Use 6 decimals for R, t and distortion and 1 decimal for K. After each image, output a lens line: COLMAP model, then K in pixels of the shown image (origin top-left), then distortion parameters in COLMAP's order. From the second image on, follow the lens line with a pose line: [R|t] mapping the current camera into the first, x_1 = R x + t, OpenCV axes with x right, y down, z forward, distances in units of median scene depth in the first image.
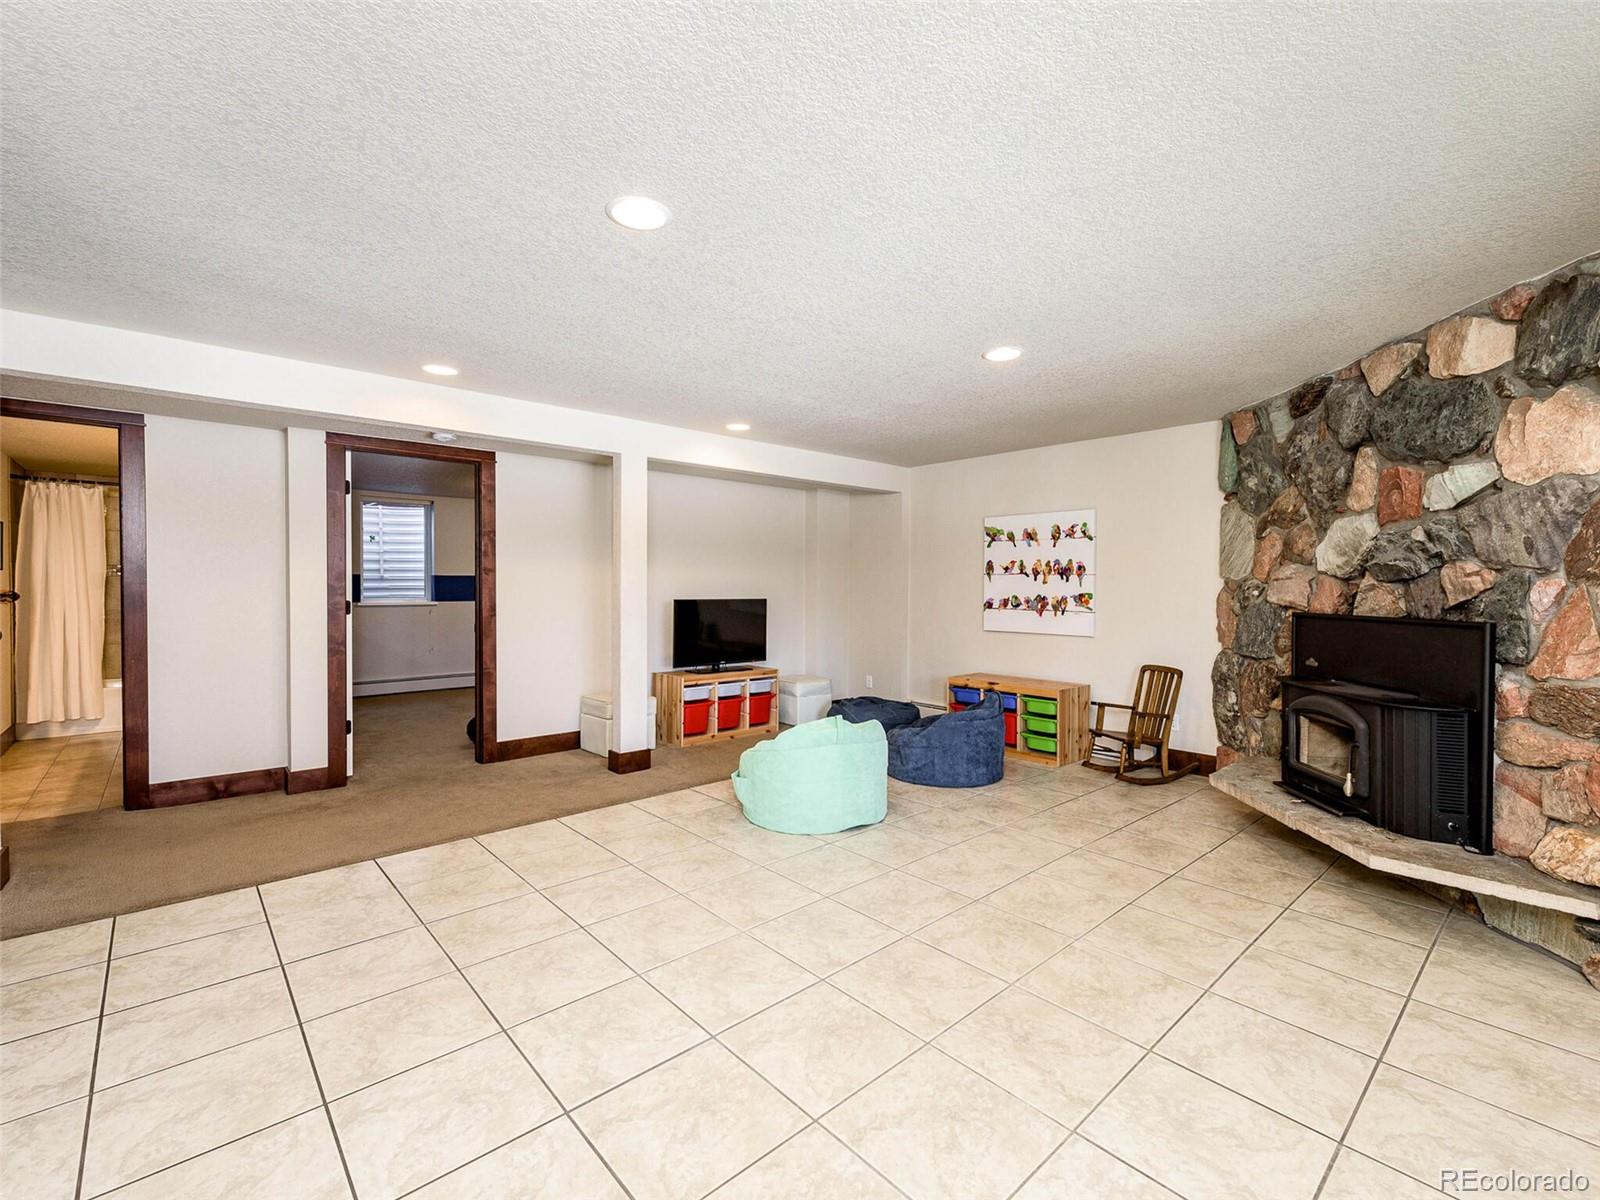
lens RADIAL K [[712.8, 0, 798.2], [0, 712.8, 590.7], [0, 0, 1]] dist [0.000478, -0.000020]
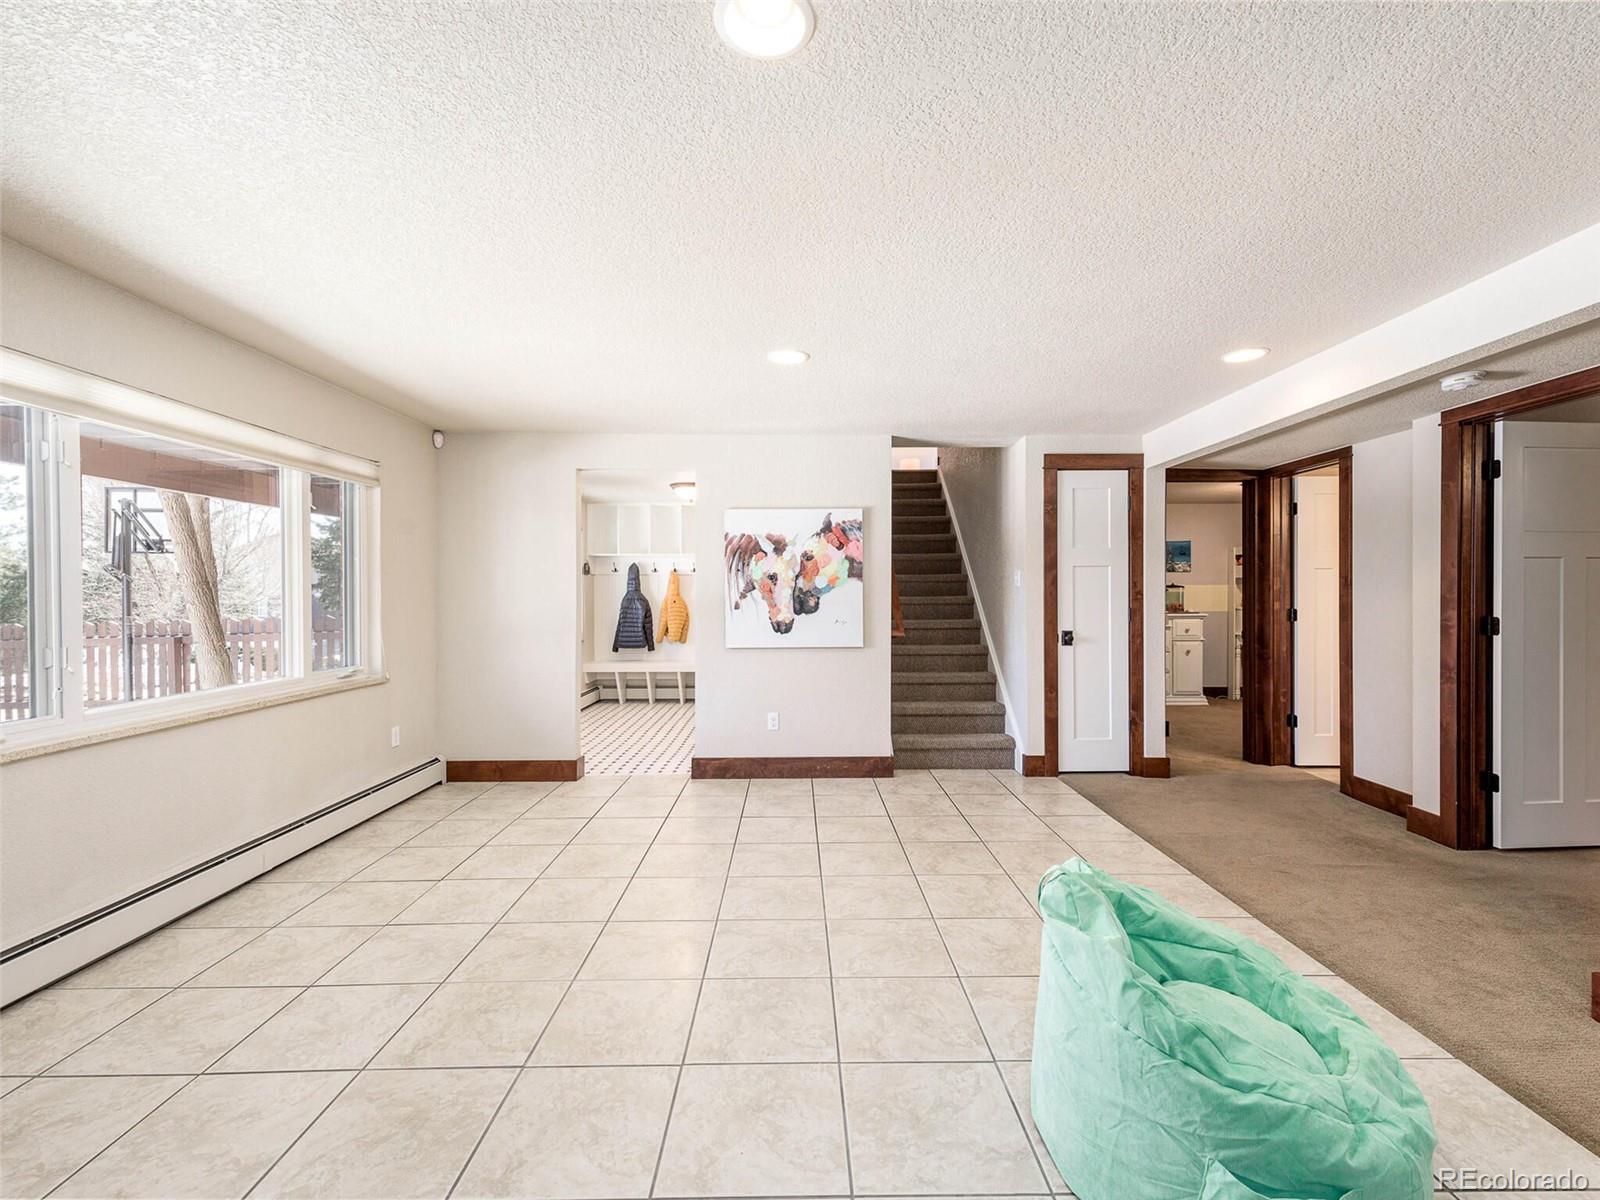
lens RADIAL K [[712.8, 0, 794.6], [0, 712.8, 596.4], [0, 0, 1]] dist [0.000478, -0.000020]
pose [[-0.664199, 0.002381, -0.747552, 0.677462], [-0.008707, 0.999902, 0.010921, -0.010106], [0.747505, 0.013763, -0.664114, 1.516534]]
